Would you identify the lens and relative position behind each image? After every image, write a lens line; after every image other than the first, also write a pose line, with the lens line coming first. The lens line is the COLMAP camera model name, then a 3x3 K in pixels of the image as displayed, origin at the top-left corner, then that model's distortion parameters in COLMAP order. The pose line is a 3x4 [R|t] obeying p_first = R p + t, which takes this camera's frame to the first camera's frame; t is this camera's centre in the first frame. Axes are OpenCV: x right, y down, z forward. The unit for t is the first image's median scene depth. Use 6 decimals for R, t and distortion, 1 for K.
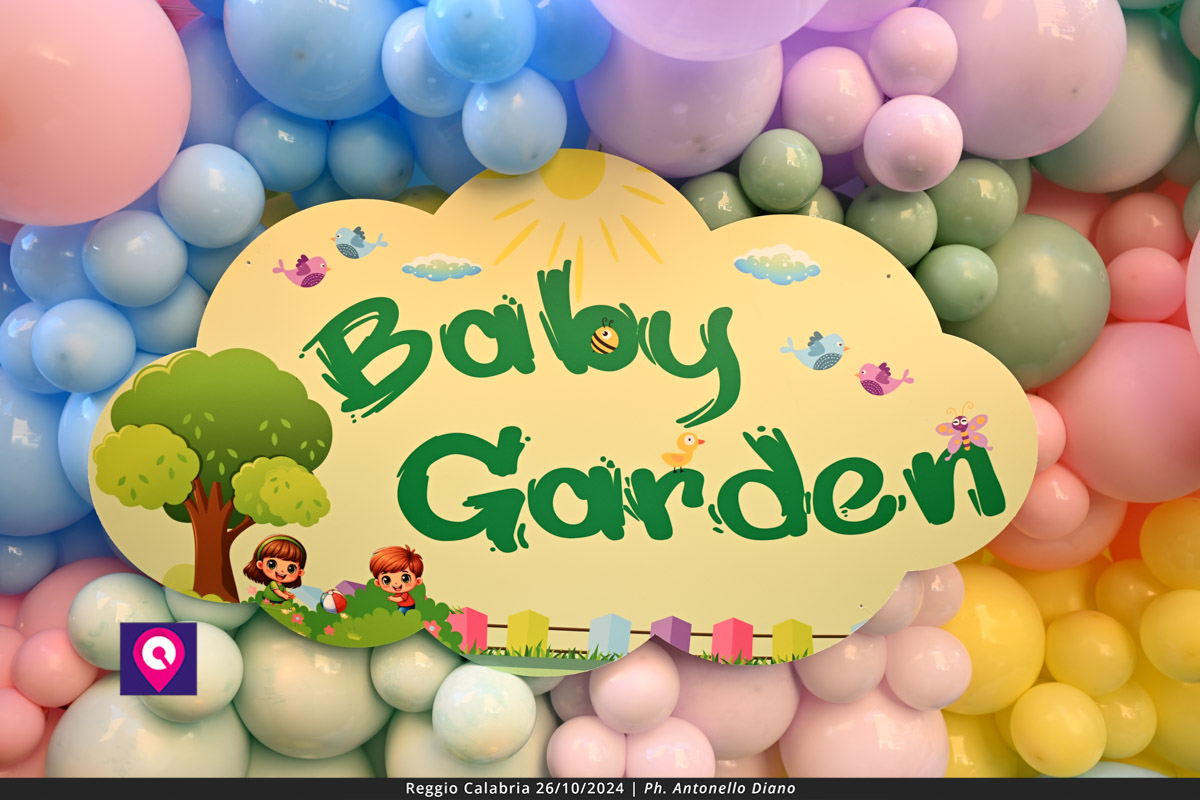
lens RADIAL K [[1150.8, 0, 600.0], [0, 1150.8, 400.0], [0, 0, 1]] dist [-0.007253, 0.002857]
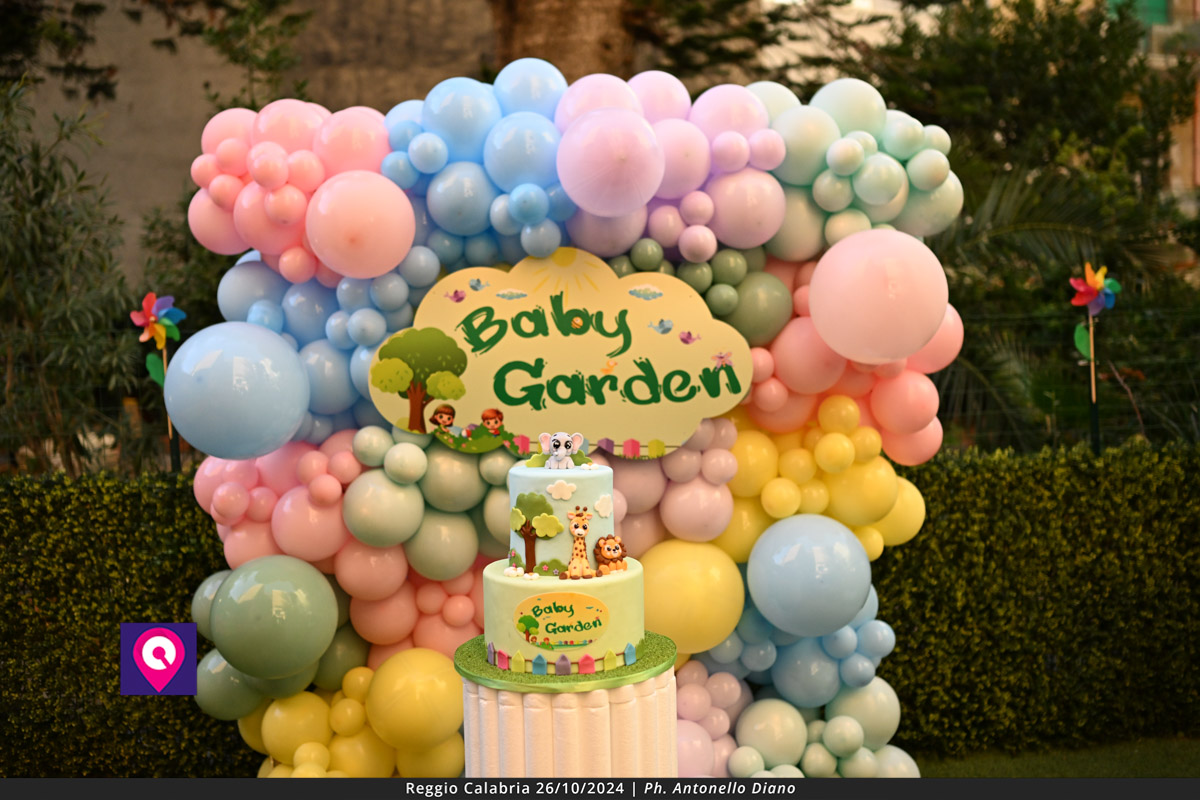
lens RADIAL K [[1150.8, 0, 600.0], [0, 1150.8, 400.0], [0, 0, 1]] dist [-0.007253, 0.002857]
pose [[0.999897, -0.005667, -0.013190, 0.084591], [0.005019, 0.998801, -0.048706, 0.232873], [0.013450, 0.048635, 0.998726, -1.456989]]
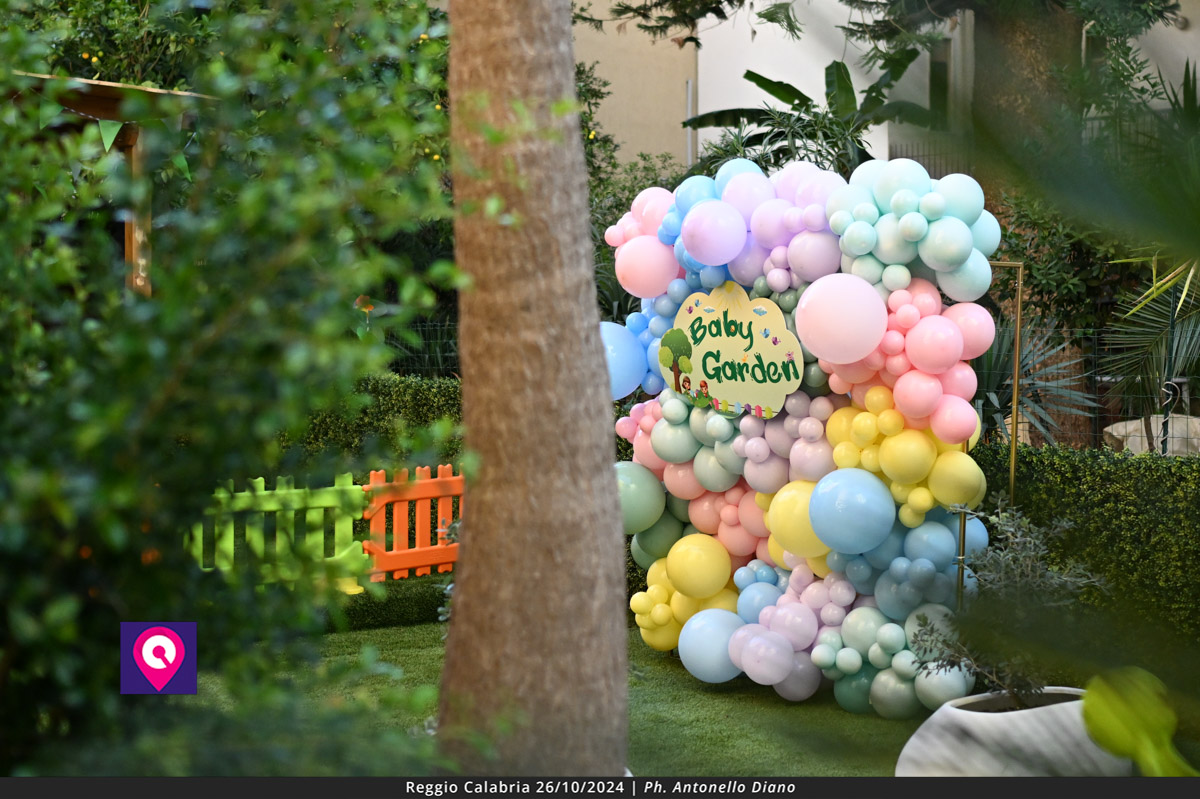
lens RADIAL K [[1897.1, 0, 600.0], [0, 1897.1, 399.5], [0, 0, 1]] dist [-0.000260, -0.000361]
pose [[0.539663, 0.059106, -0.839804, 5.121490], [-0.088687, 0.995973, 0.013107, 0.141104], [0.837197, 0.067406, 0.542732, -2.826146]]
